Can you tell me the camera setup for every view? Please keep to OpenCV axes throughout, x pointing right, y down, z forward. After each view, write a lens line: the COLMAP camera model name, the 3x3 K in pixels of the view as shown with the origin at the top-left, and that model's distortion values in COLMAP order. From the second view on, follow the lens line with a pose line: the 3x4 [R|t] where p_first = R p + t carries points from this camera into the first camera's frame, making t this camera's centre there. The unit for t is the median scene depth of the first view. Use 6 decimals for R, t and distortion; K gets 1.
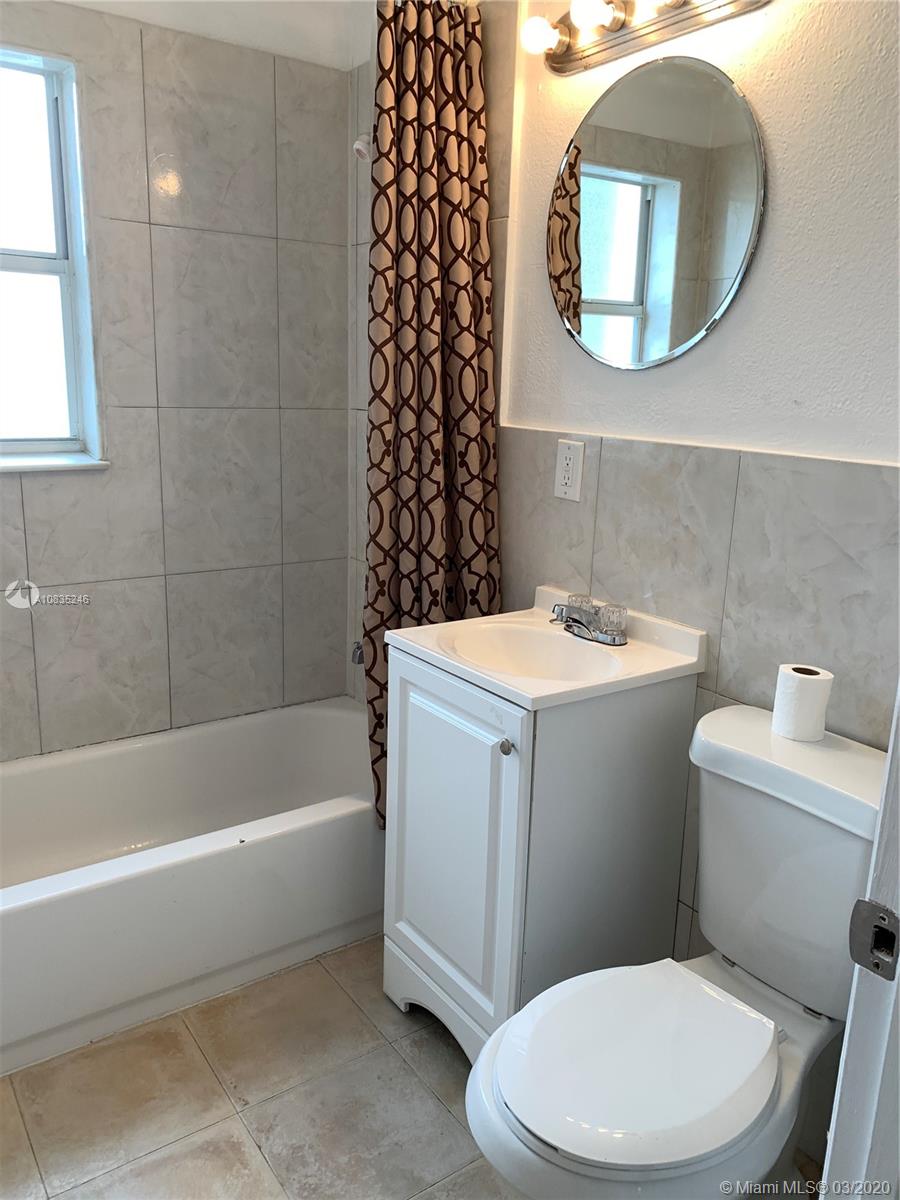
lens RADIAL K [[921.2, 0, 455.2], [0, 921.2, 601.1], [0, 0, 1]] dist [0.030145, -0.032195]
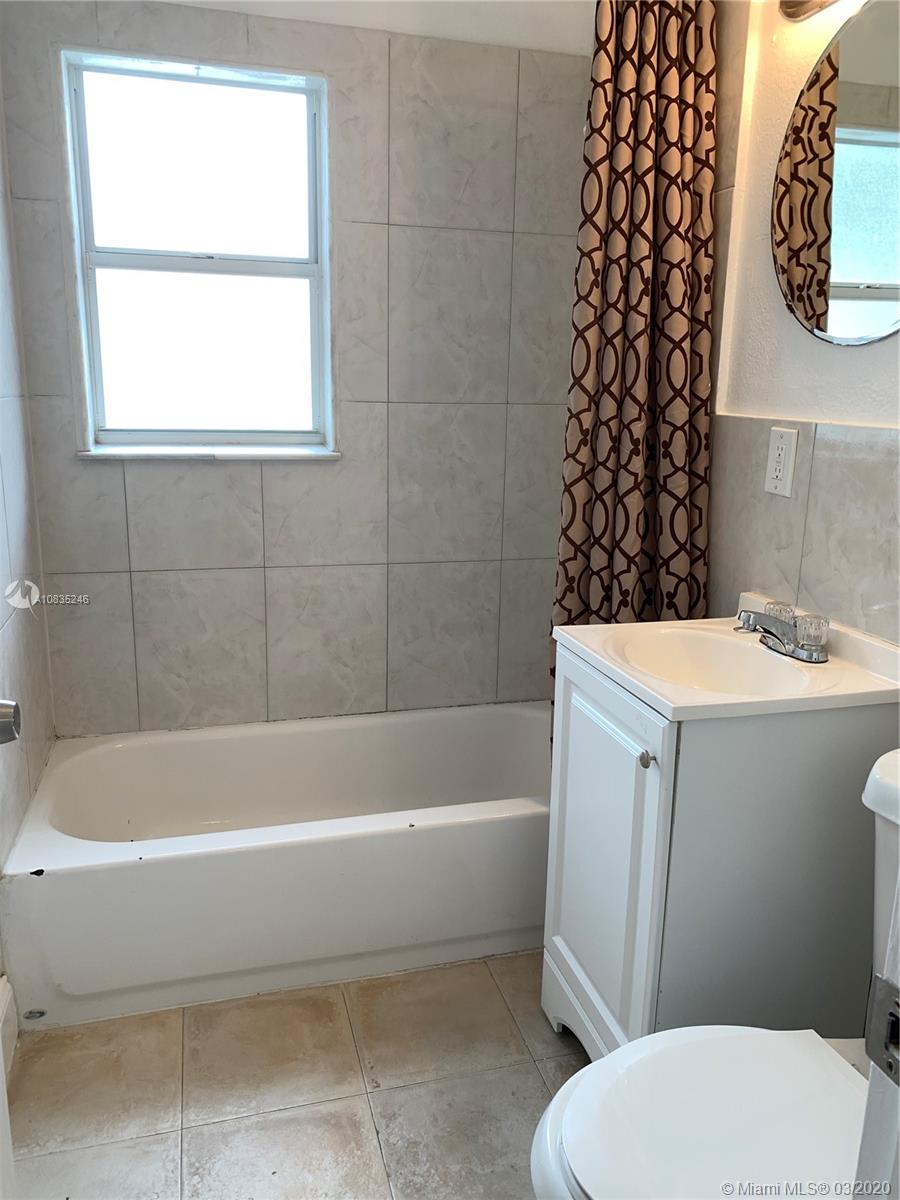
lens RADIAL K [[921.2, 0, 454.3], [0, 921.2, 598.8], [0, 0, 1]] dist [0.030145, -0.032195]
pose [[0.941325, 0.065050, -0.331172, 0.125778], [-0.071441, 0.997419, -0.007148, 0.016723], [0.329853, 0.030388, 0.943543, 0.059661]]
